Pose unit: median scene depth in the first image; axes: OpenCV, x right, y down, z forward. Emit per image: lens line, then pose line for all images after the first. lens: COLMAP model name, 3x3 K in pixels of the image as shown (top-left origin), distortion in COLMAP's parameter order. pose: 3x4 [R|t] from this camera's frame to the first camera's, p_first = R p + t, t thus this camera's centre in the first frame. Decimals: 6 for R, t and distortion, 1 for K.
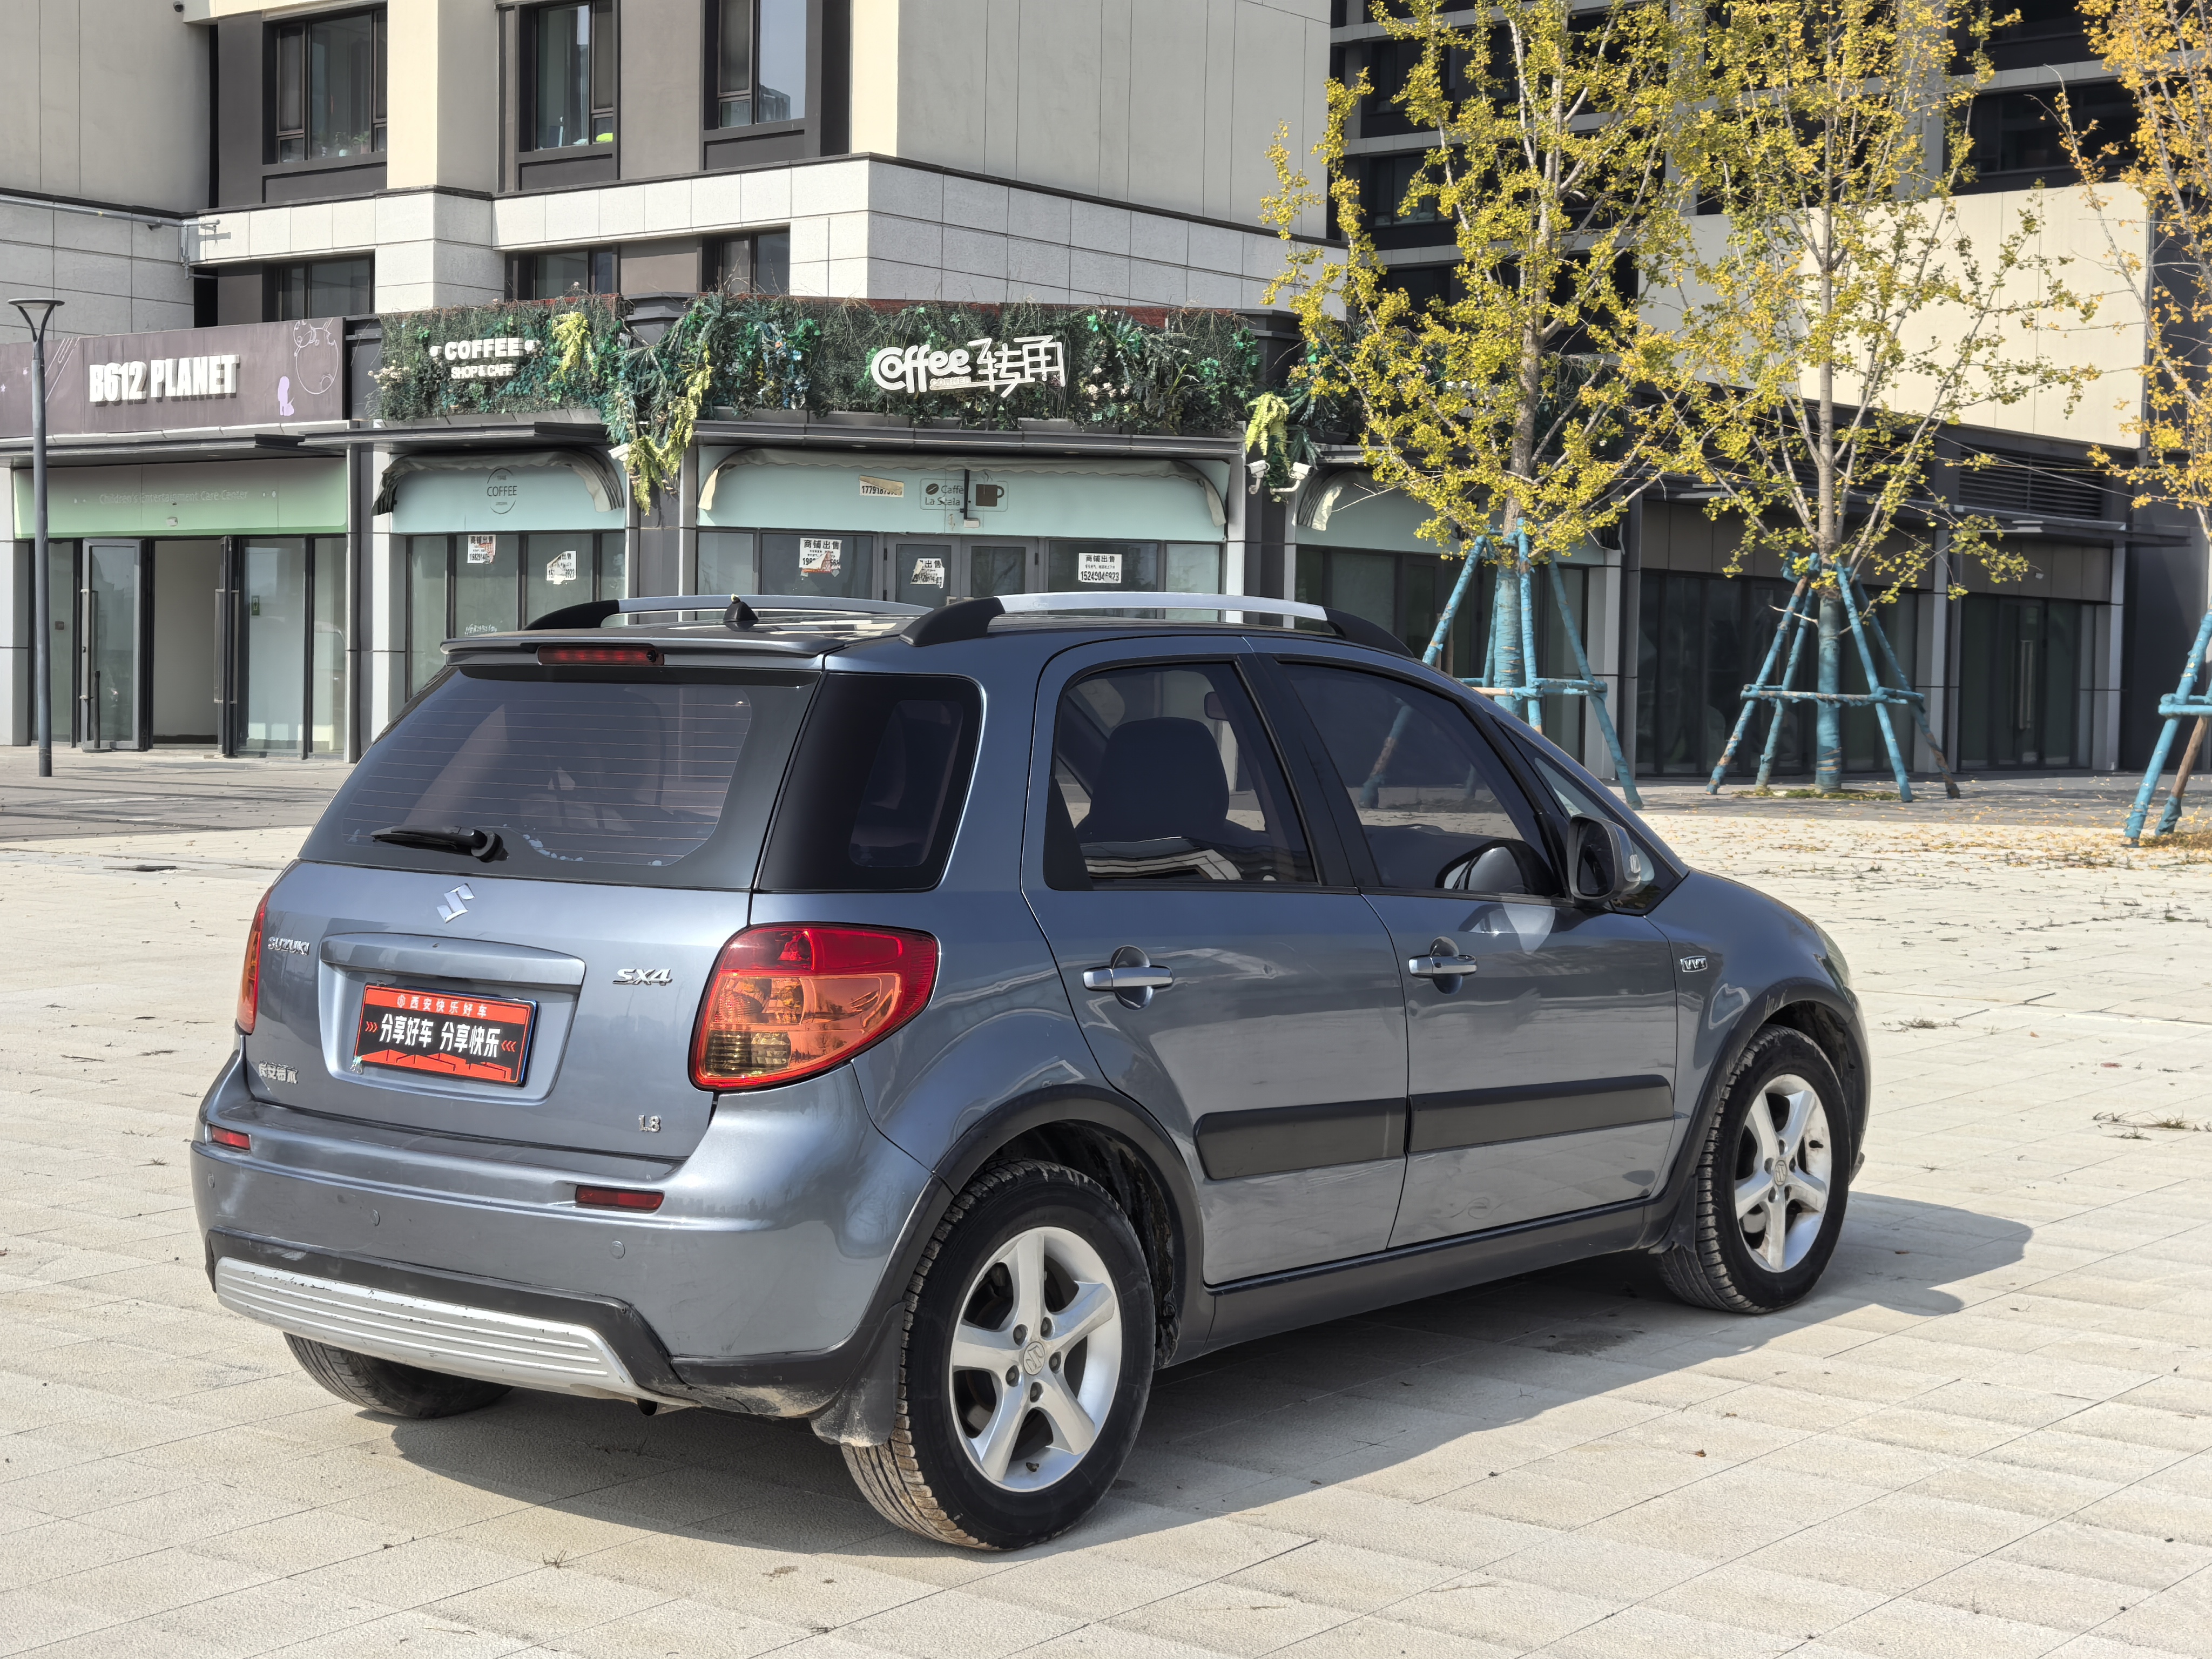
lens RADIAL K [[3533.6, 0, 1106.0], [0, 3533.6, 829.5], [0, 0, 1]] dist [0.008958, -0.261310]
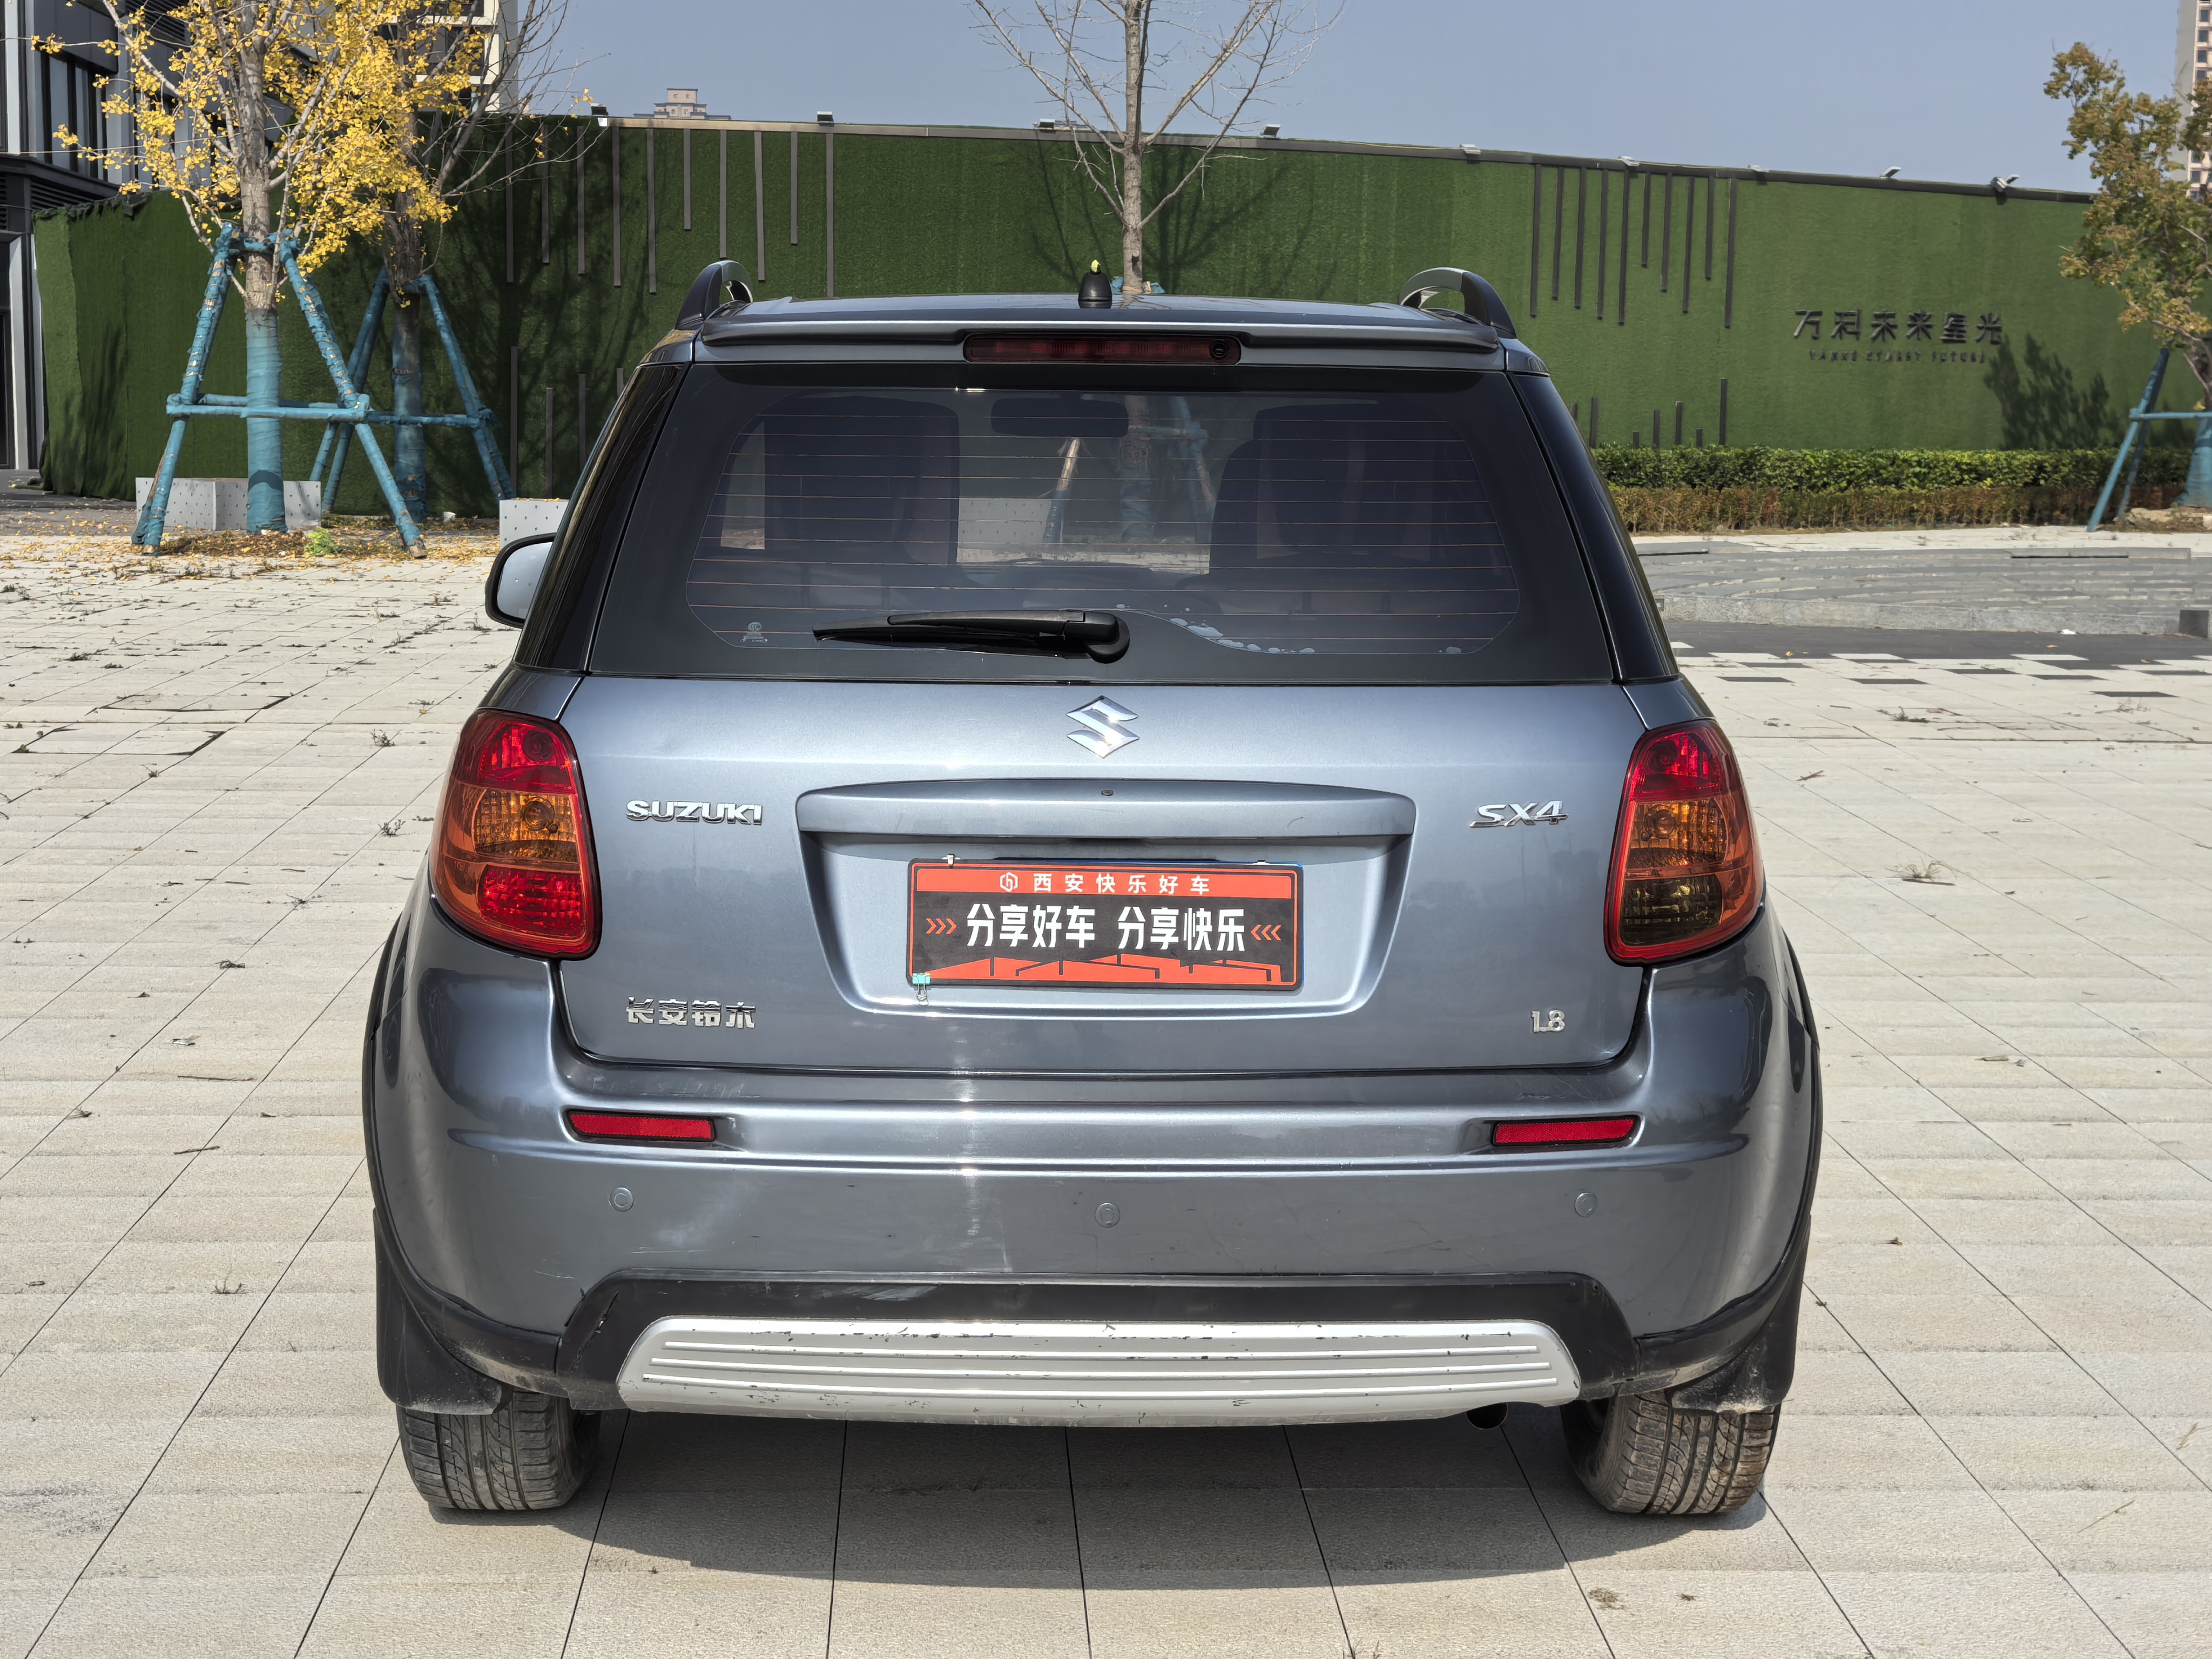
lens RADIAL K [[3533.6, 0, 1106.0], [0, 3533.6, 829.5], [0, 0, 1]] dist [0.008958, -0.261310]
pose [[0.745393, -0.083869, 0.661328, -0.618440], [0.027343, 0.995066, 0.095376, -0.022821], [-0.666064, -0.053010, 0.744008, 0.505331]]
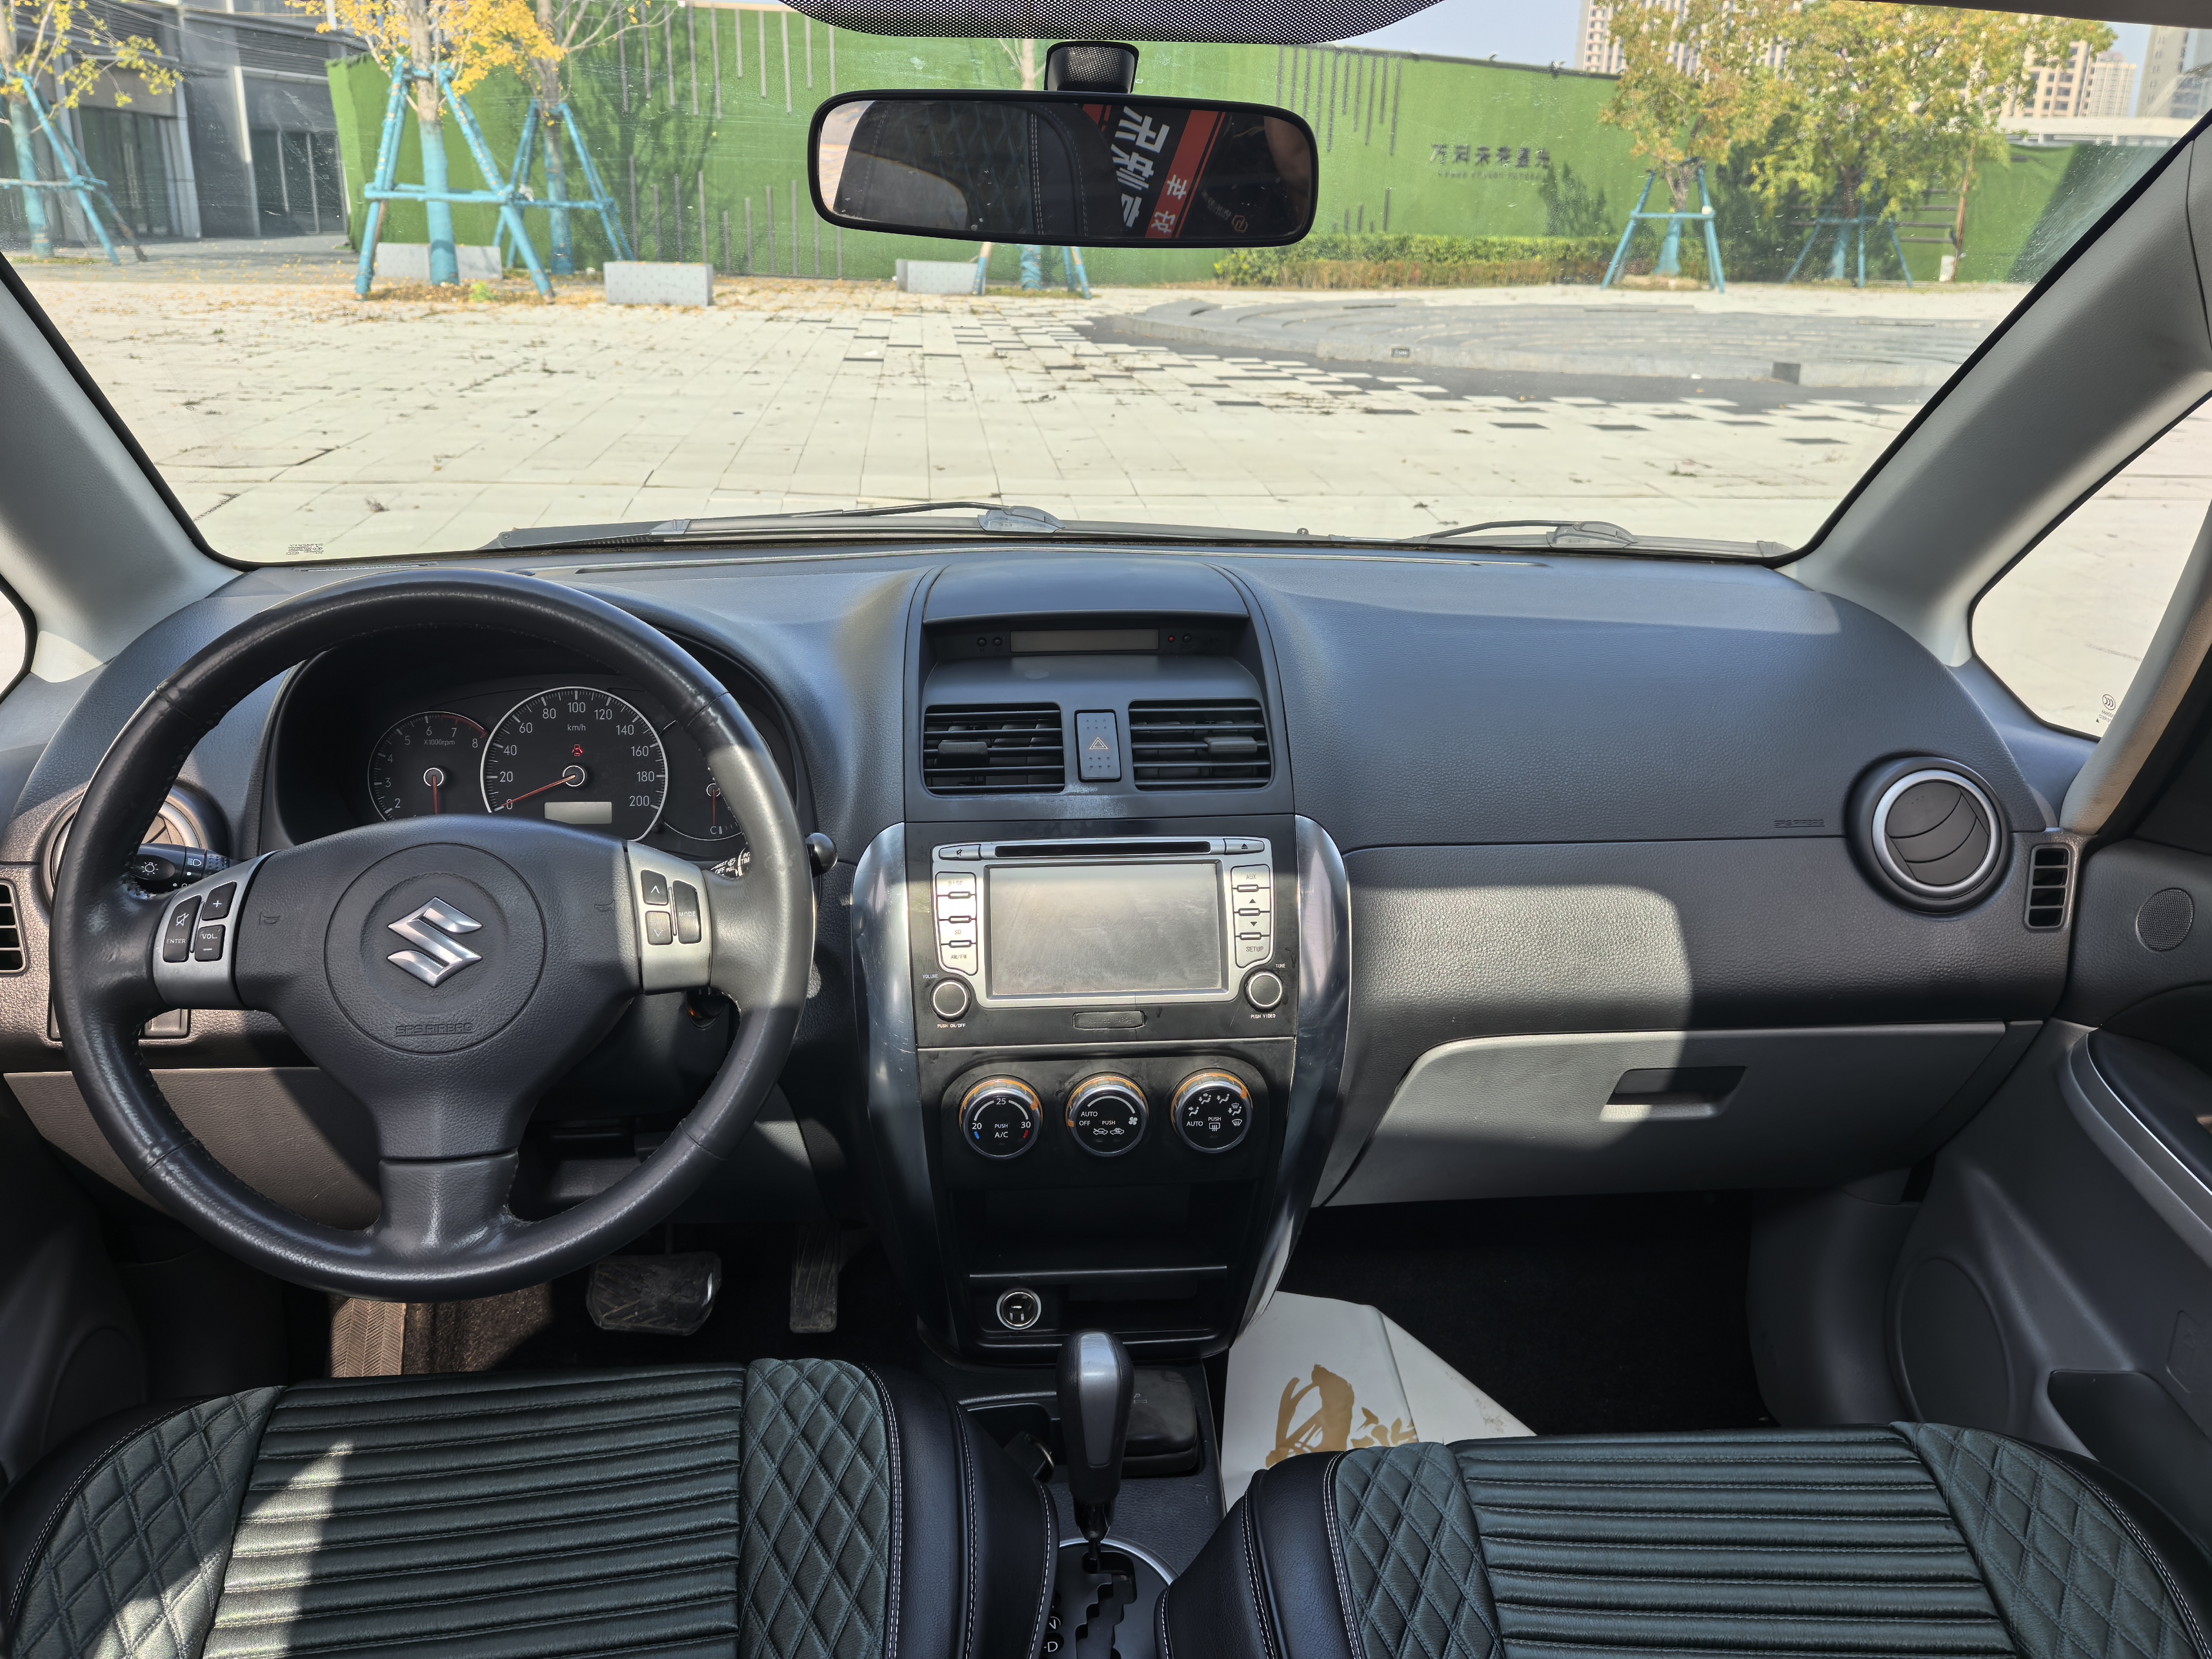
lens RADIAL K [[1760.4, 0, 1105.0], [0, 1760.4, 907.2], [0, 0, 1]] dist [0.023012, -0.041457]
pose [[0.705995, -0.258128, 0.659501, -0.085583], [0.016295, 0.936887, 0.349253, -0.039605], [-0.708029, -0.235824, 0.665644, 1.148709]]
